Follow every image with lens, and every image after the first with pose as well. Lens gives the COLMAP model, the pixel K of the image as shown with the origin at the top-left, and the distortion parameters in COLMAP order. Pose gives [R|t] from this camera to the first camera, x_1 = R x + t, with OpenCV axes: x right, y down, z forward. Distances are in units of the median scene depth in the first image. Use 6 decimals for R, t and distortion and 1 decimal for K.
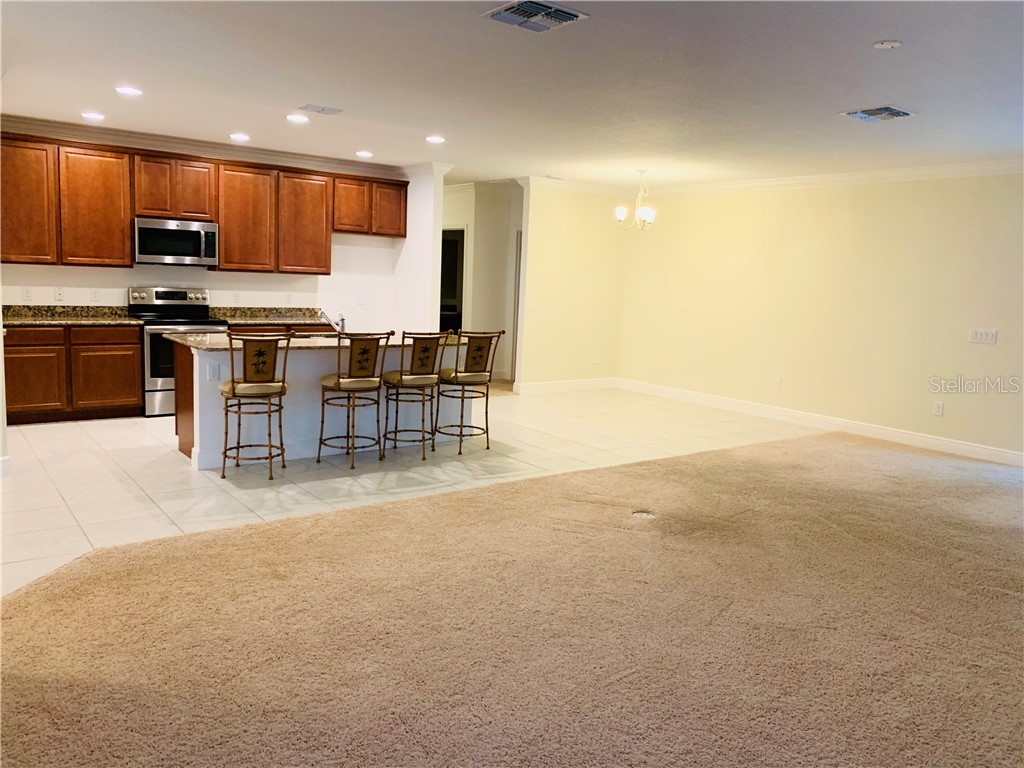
lens RADIAL K [[786.5, 0, 512.0], [0, 786.5, 384.0], [0, 0, 1]] dist [-0.003783, -0.007081]
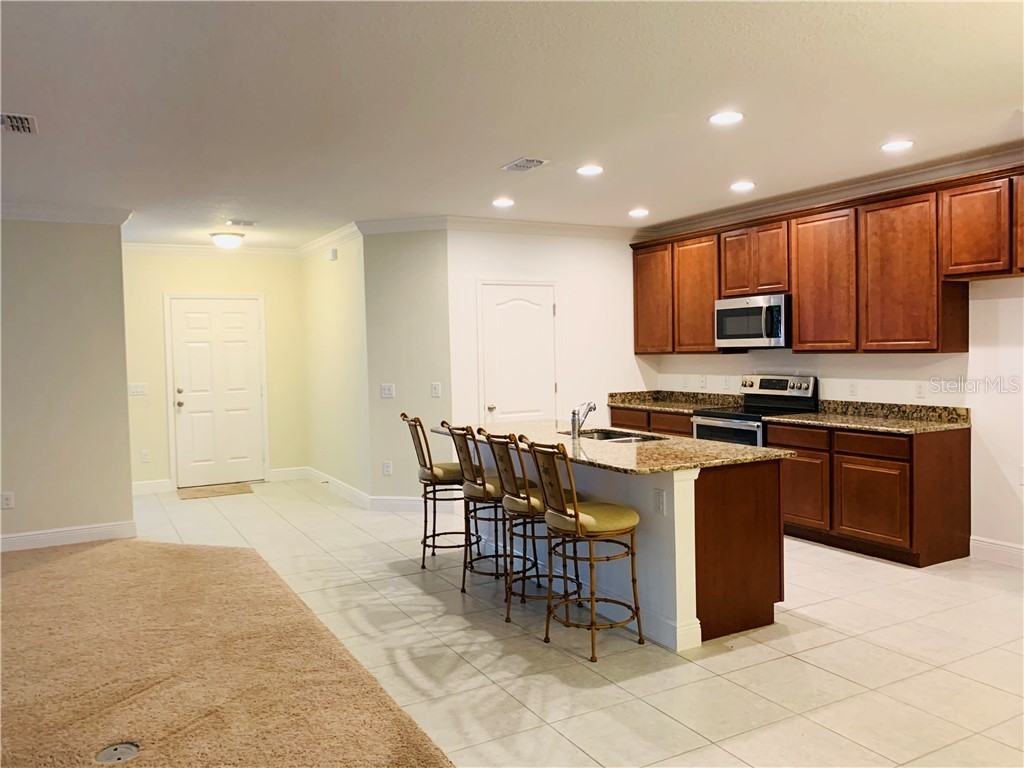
lens RADIAL K [[786.5, 0, 512.0], [0, 786.5, 384.0], [0, 0, 1]] dist [-0.003783, -0.007081]
pose [[-0.145843, 0.005257, -0.989294, 0.453394], [-0.121722, 0.992293, 0.023217, -0.100513], [0.981791, 0.123805, -0.144079, 0.866043]]
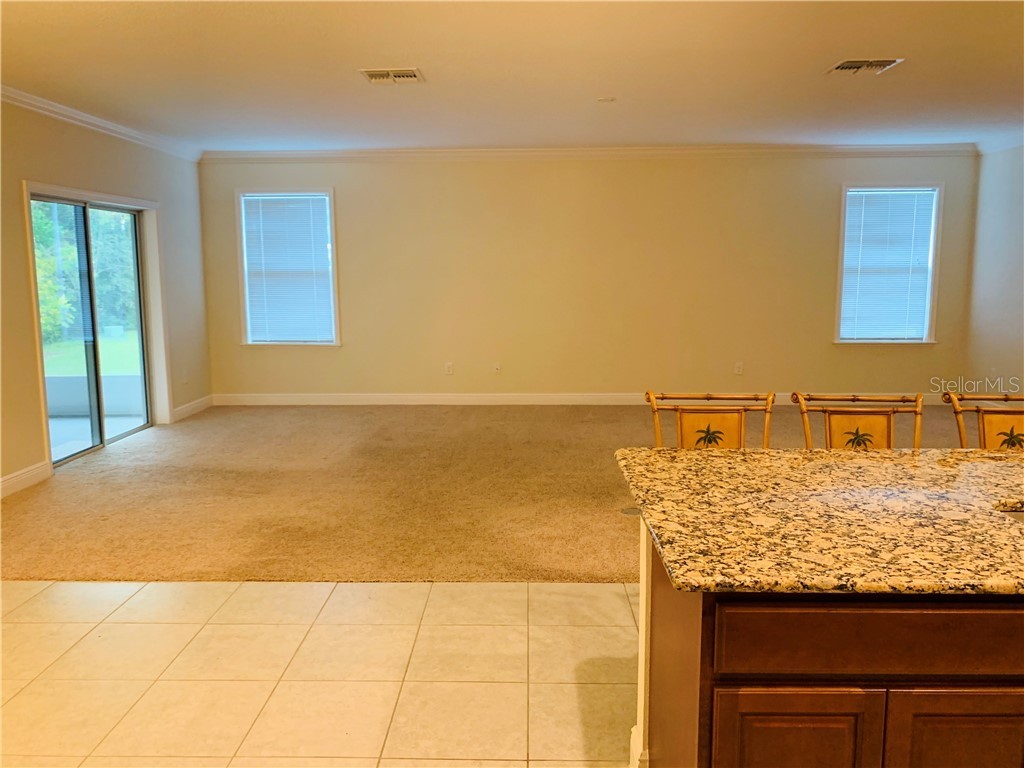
lens RADIAL K [[783.5, 0, 514.7], [0, 783.5, 379.2], [0, 0, 1]] dist [0.032552, -0.050696]
pose [[-0.787131, -0.126552, 0.603663, -0.183075], [0.057044, 0.959593, 0.275549, -0.165840], [-0.614142, 0.251329, -0.748107, 1.137590]]
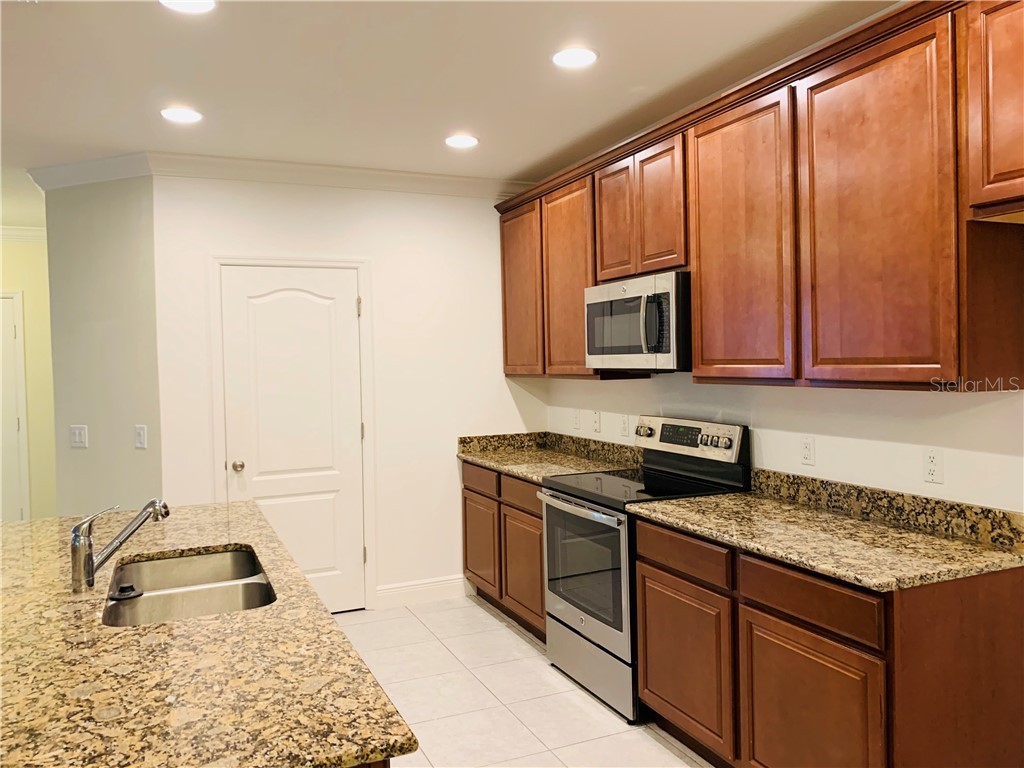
lens RADIAL K [[783.5, 0, 514.7], [0, 783.5, 379.2], [0, 0, 1]] dist [0.032552, -0.050696]
pose [[-0.229738, -0.011782, -0.973181, 0.052357], [-0.122714, 0.992297, 0.016955, -0.144978], [0.965485, 0.123319, -0.229414, 1.032100]]
